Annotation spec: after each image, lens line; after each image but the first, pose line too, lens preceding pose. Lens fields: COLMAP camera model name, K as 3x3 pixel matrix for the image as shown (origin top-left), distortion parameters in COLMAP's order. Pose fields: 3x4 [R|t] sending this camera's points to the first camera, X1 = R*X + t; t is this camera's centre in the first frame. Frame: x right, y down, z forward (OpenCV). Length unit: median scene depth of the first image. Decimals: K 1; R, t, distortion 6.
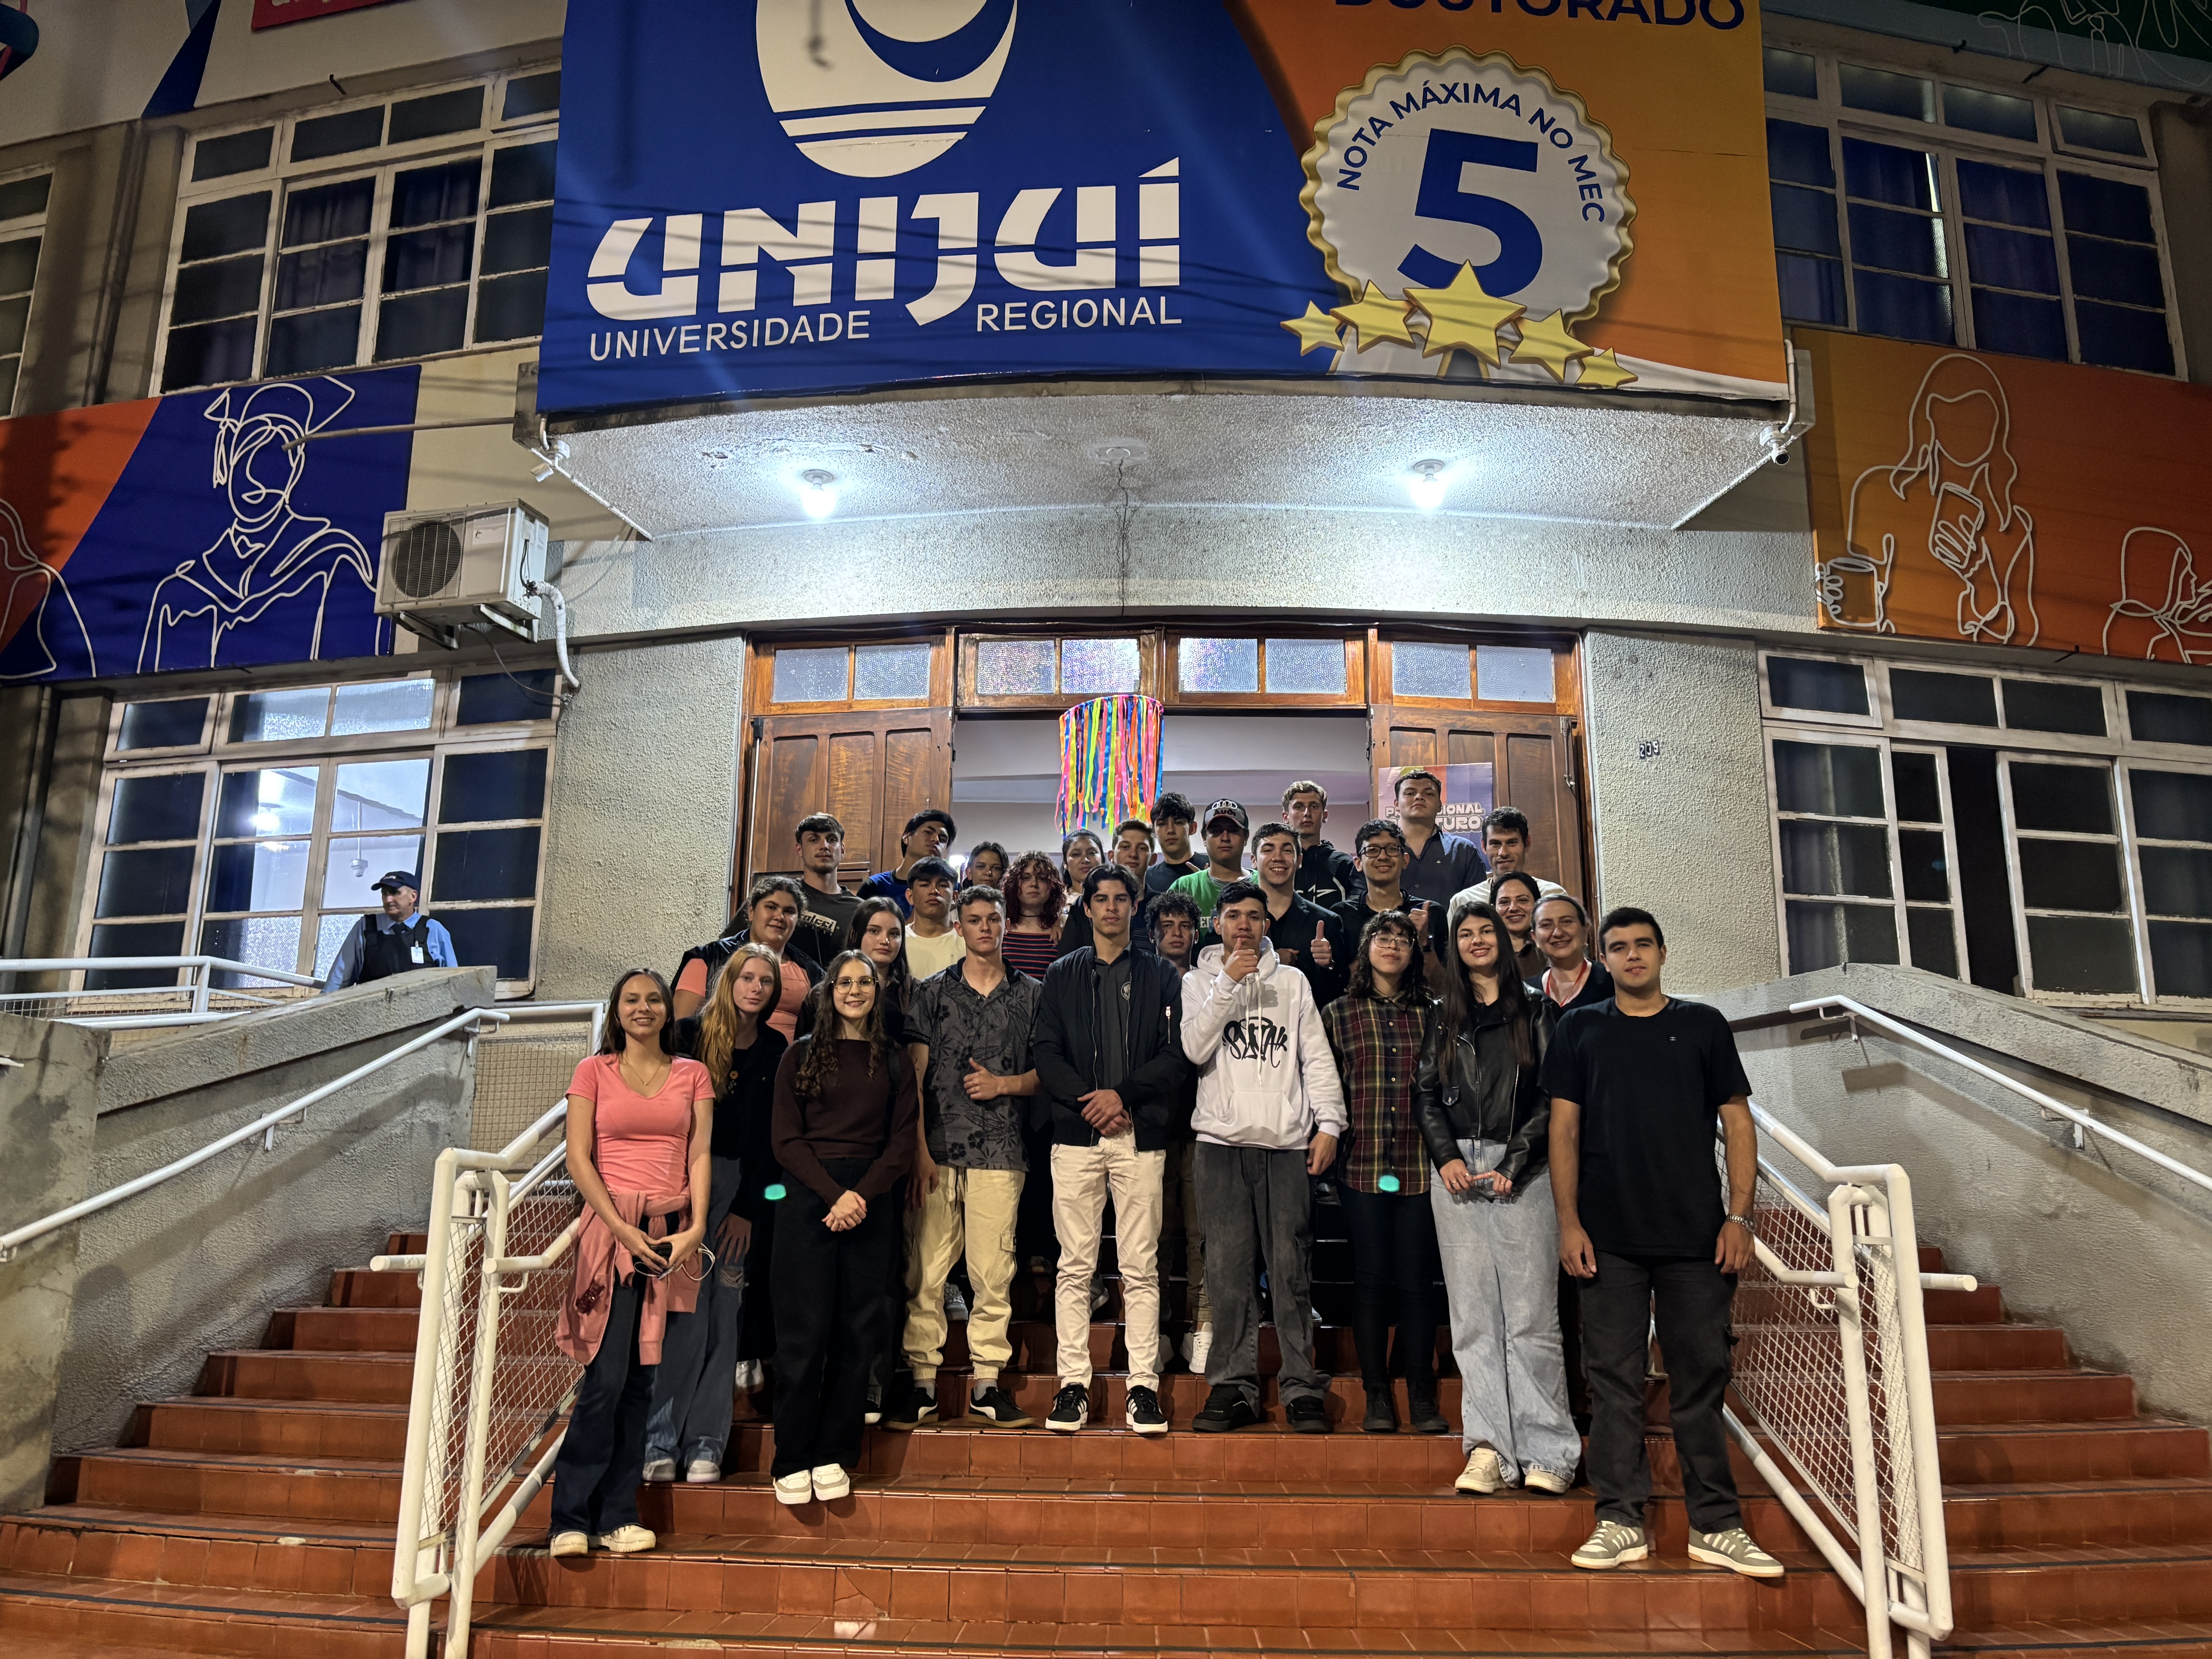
lens RADIAL K [[1710.1, 0, 1096.0], [0, 1710.1, 840.8], [0, 0, 1]] dist [0.010350, 0.010217]
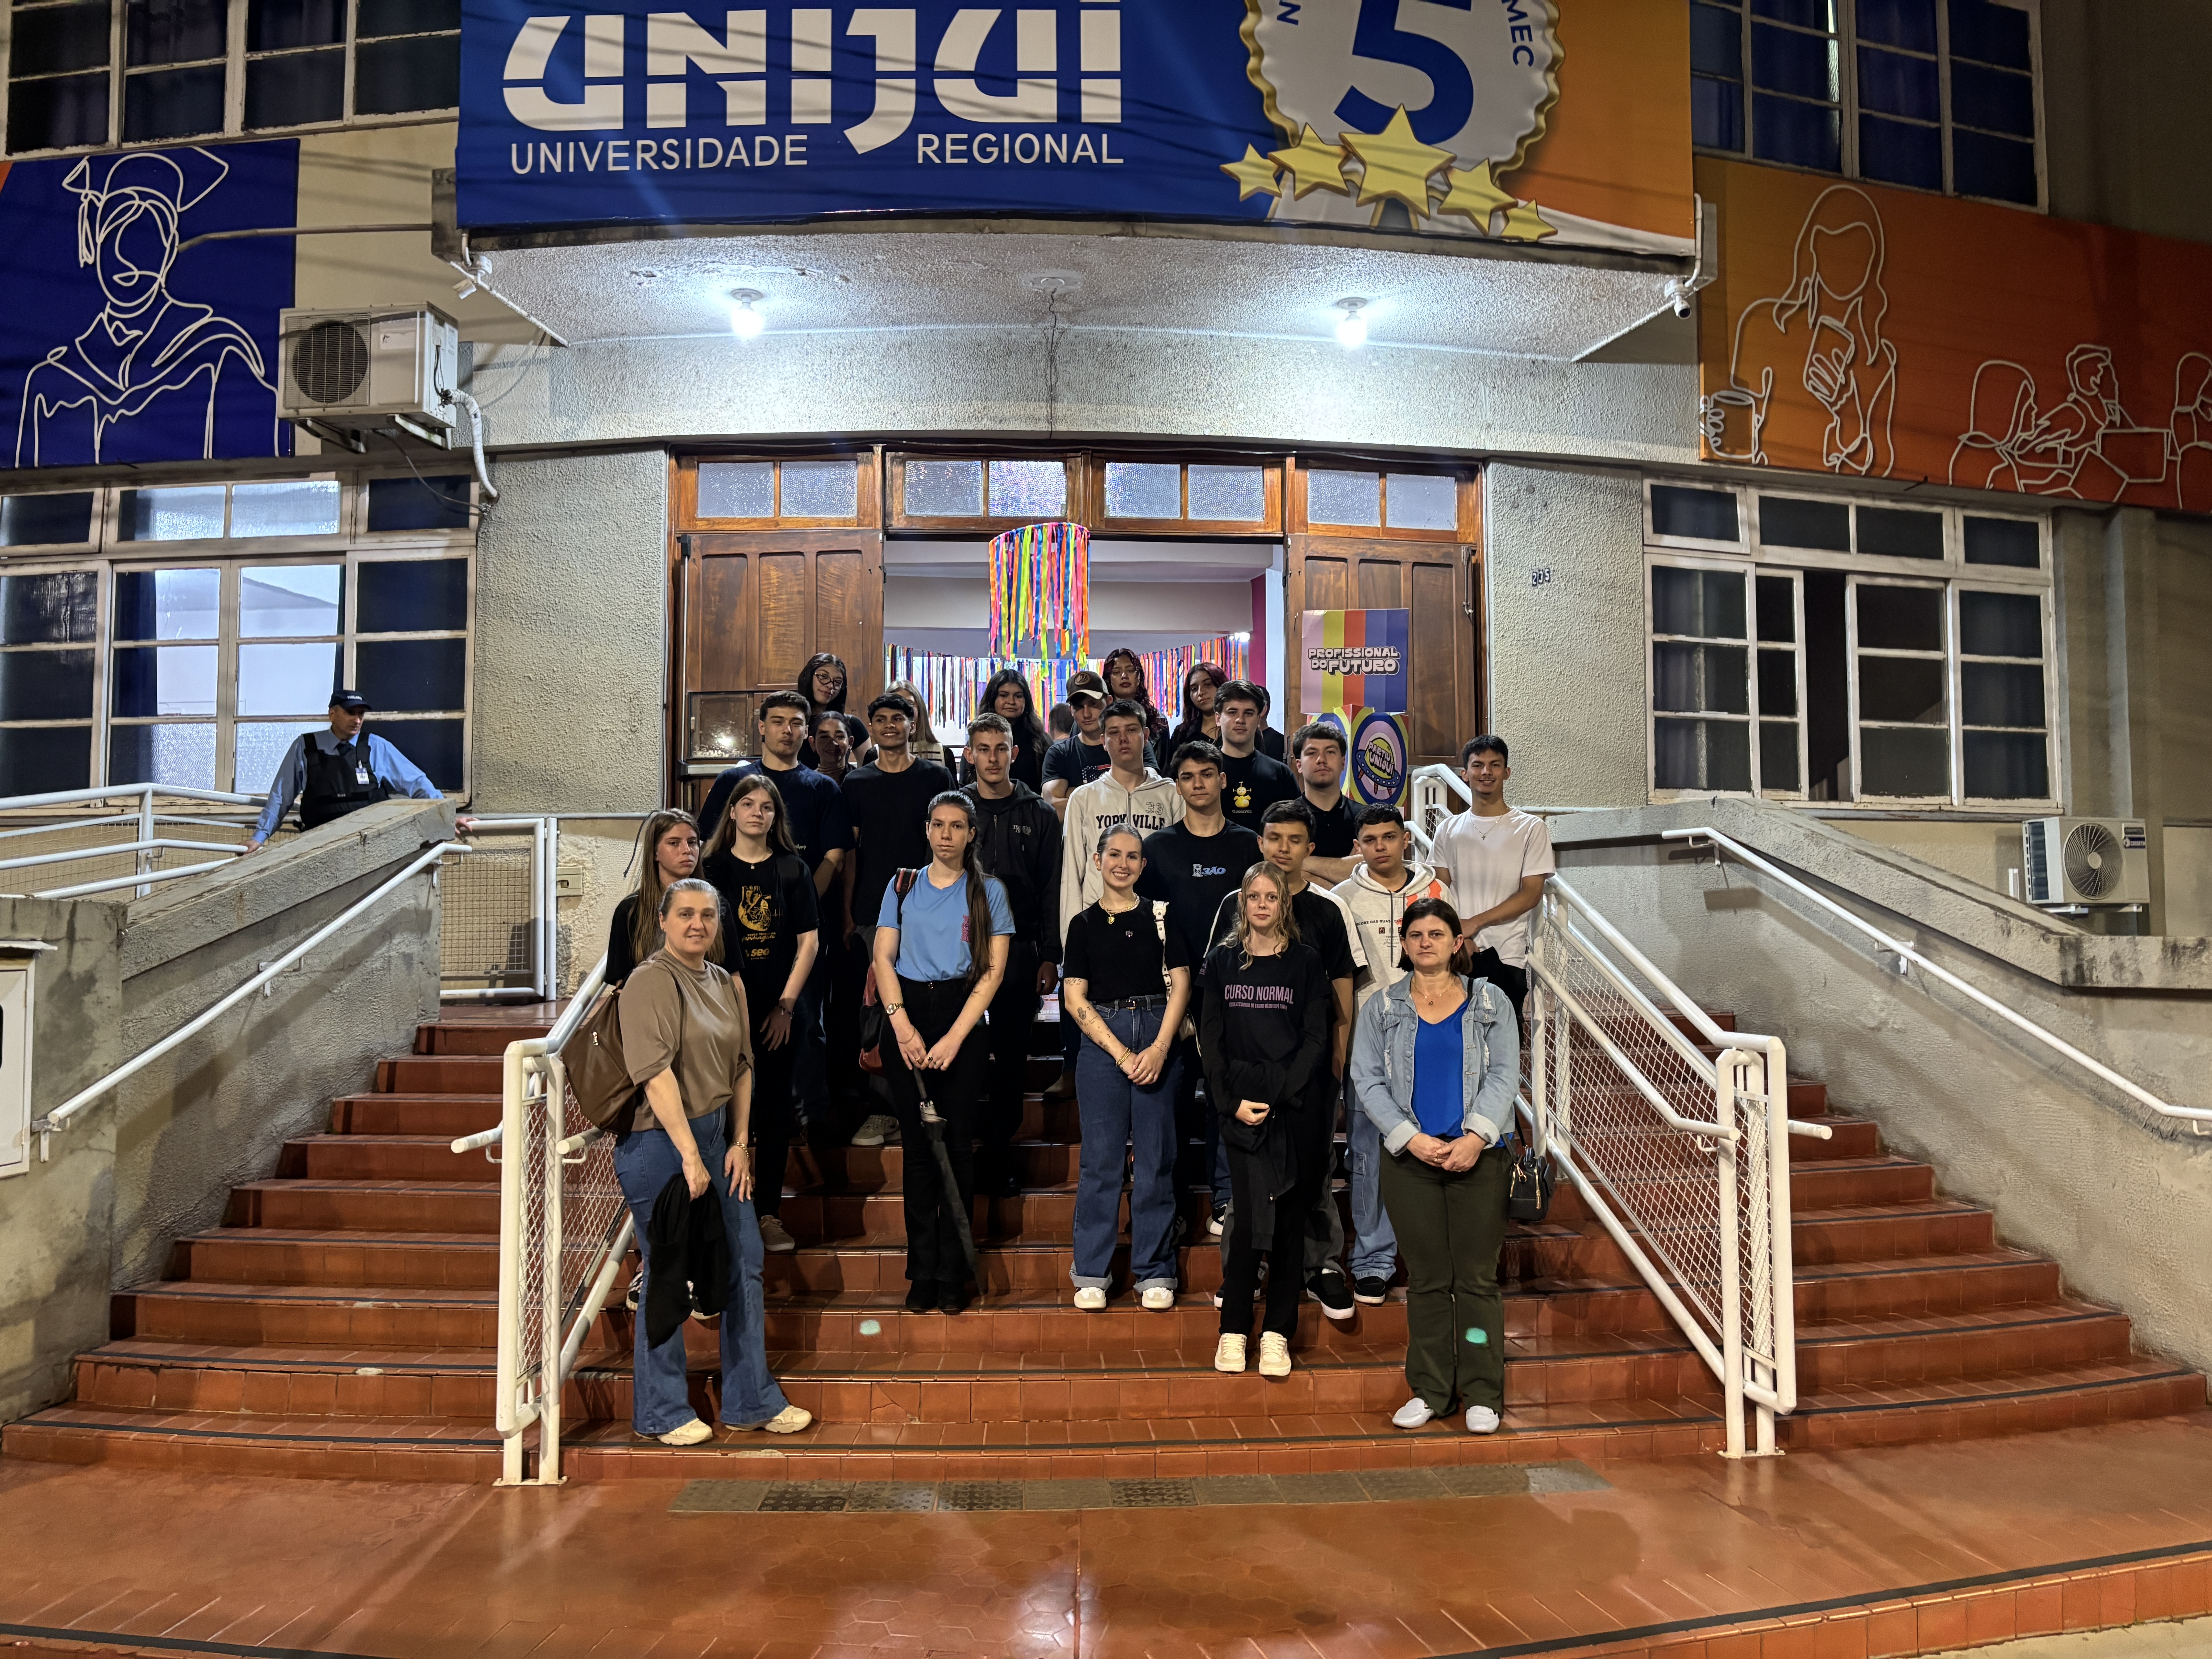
lens RADIAL K [[1712.5, 0, 1108.9], [0, 1712.5, 834.8], [0, 0, 1]] dist [0.007562, 0.016355]
pose [[0.994669, -0.006148, 0.102934, -0.060273], [-0.011040, 0.986134, 0.165585, -0.074222], [-0.102524, -0.165839, 0.980809, -0.050508]]
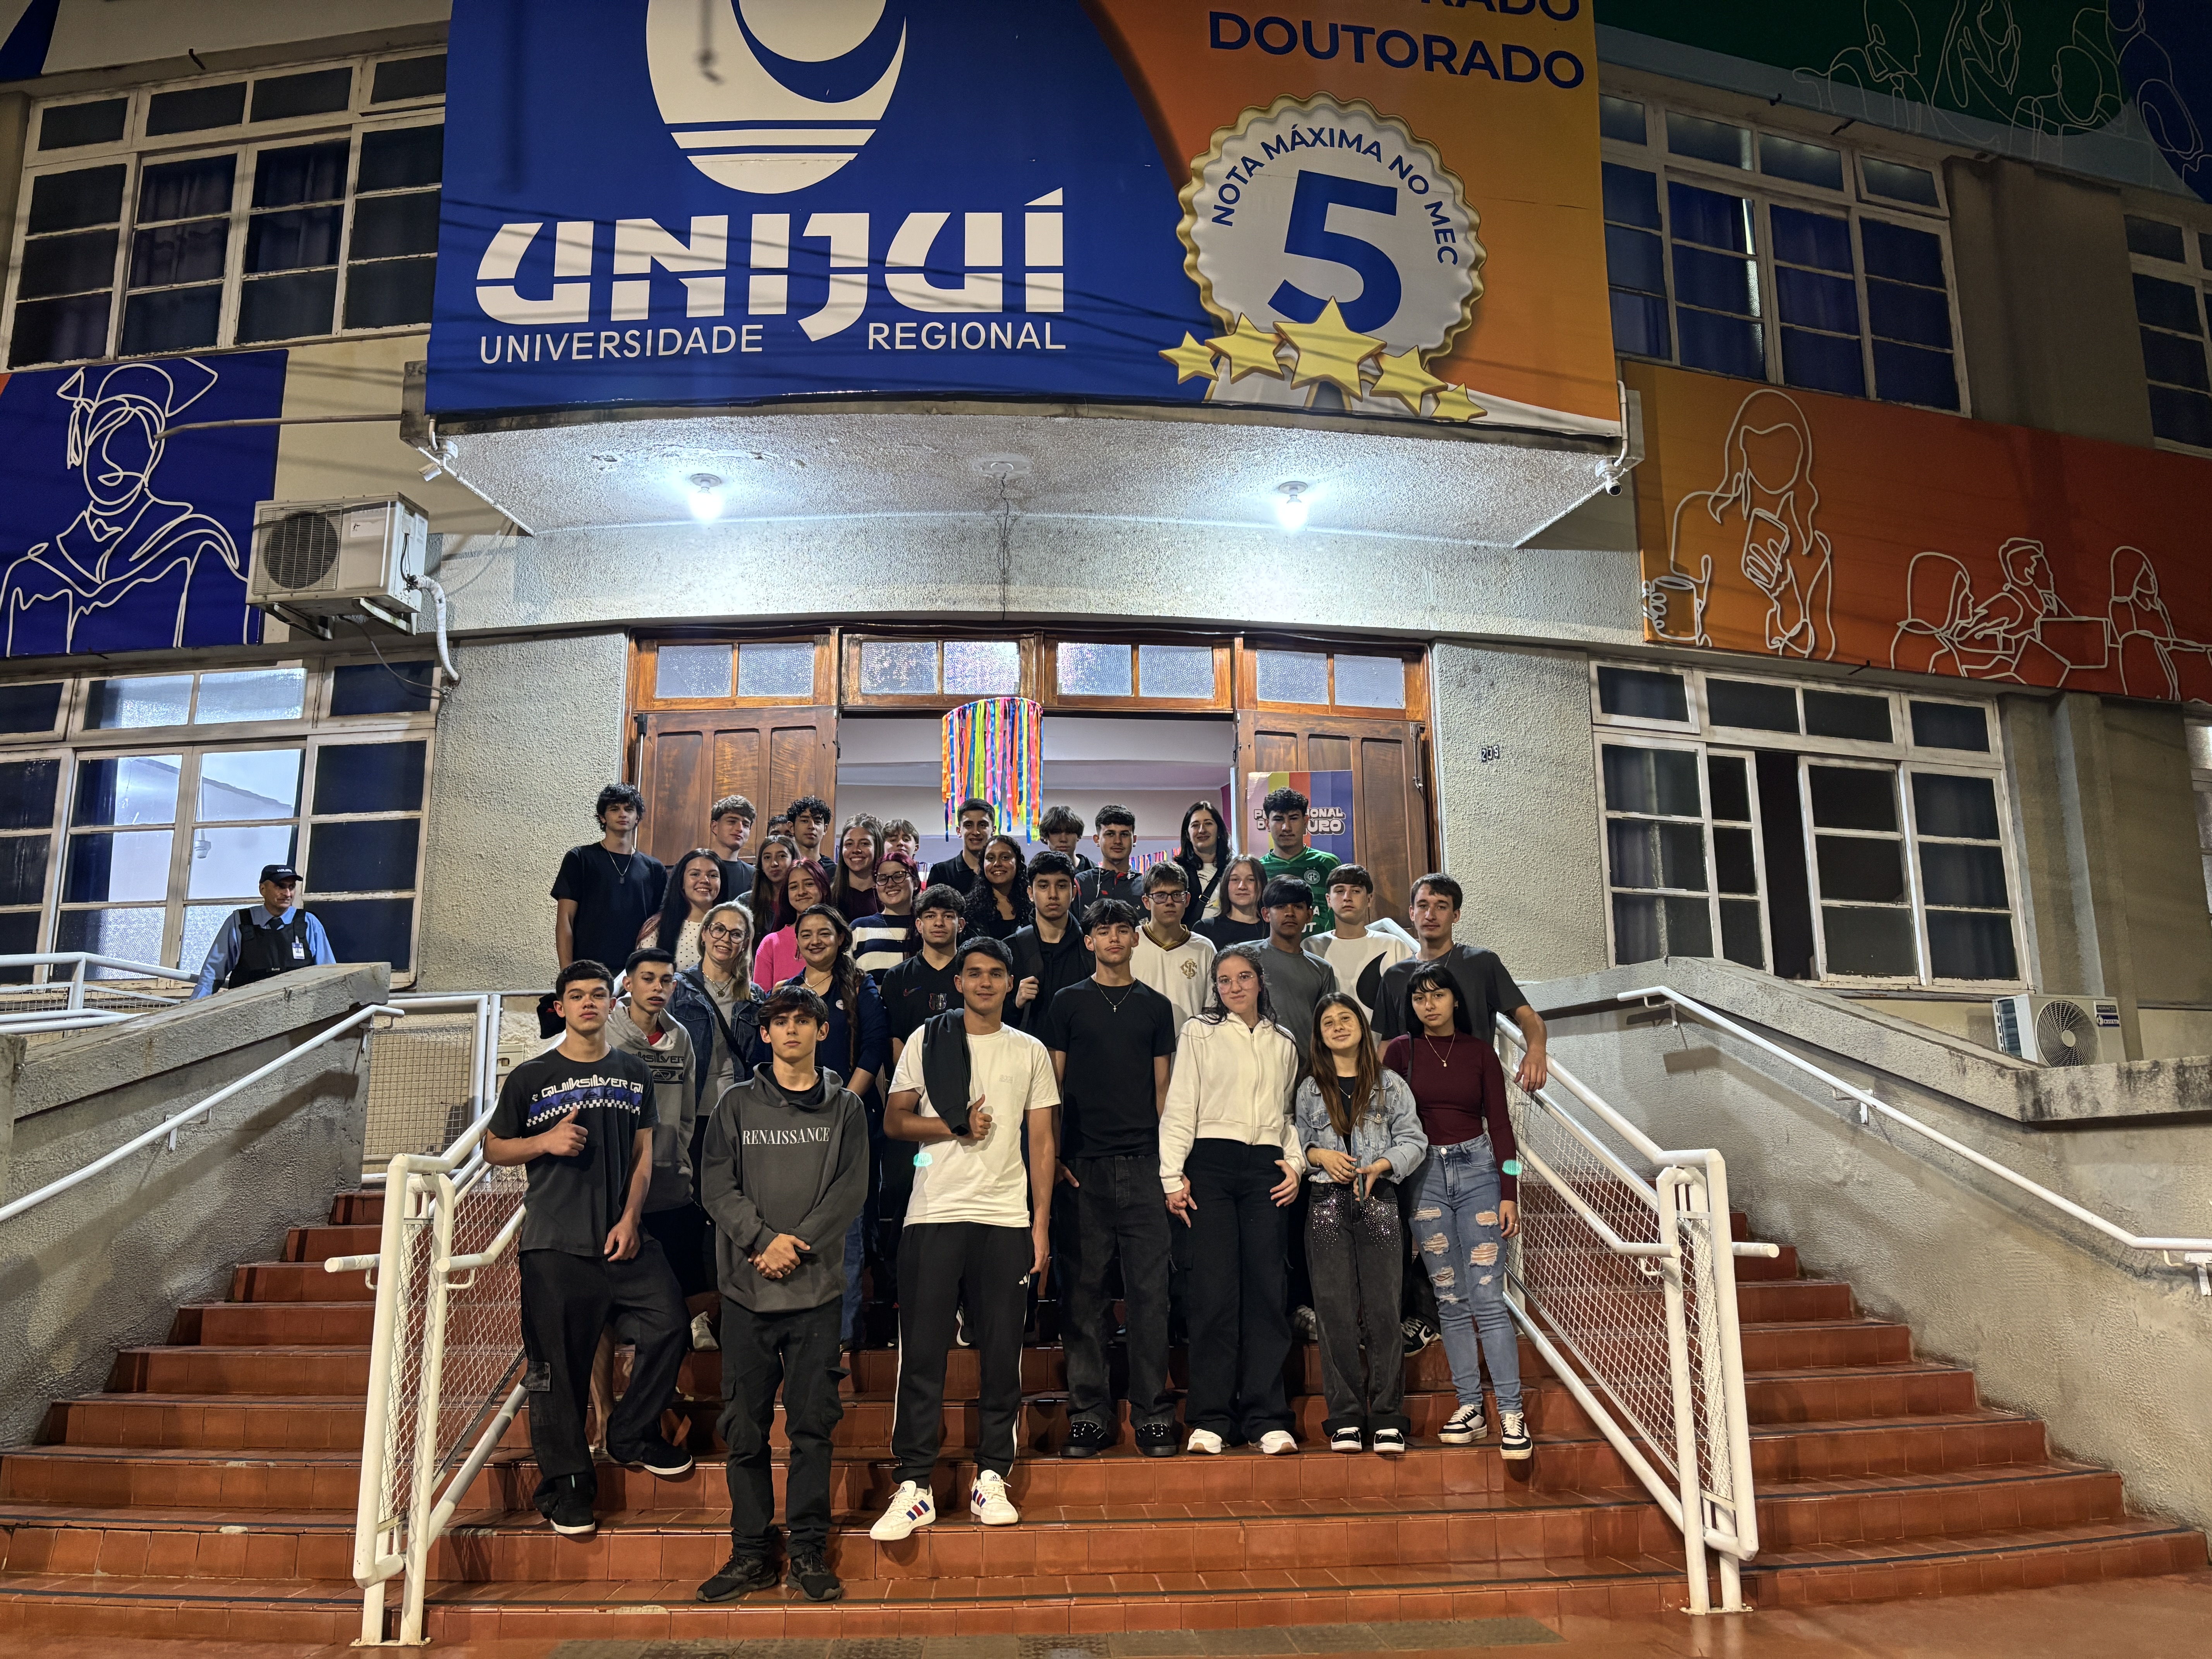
lens RADIAL K [[1712.5, 0, 1108.9], [0, 1712.5, 834.8], [0, 0, 1]] dist [0.007562, 0.016355]
pose [[0.994682, 0.003673, 0.102929, -0.028693], [-0.005392, 0.999851, 0.016427, -0.019889], [-0.102854, -0.016894, 0.994553, -0.050183]]
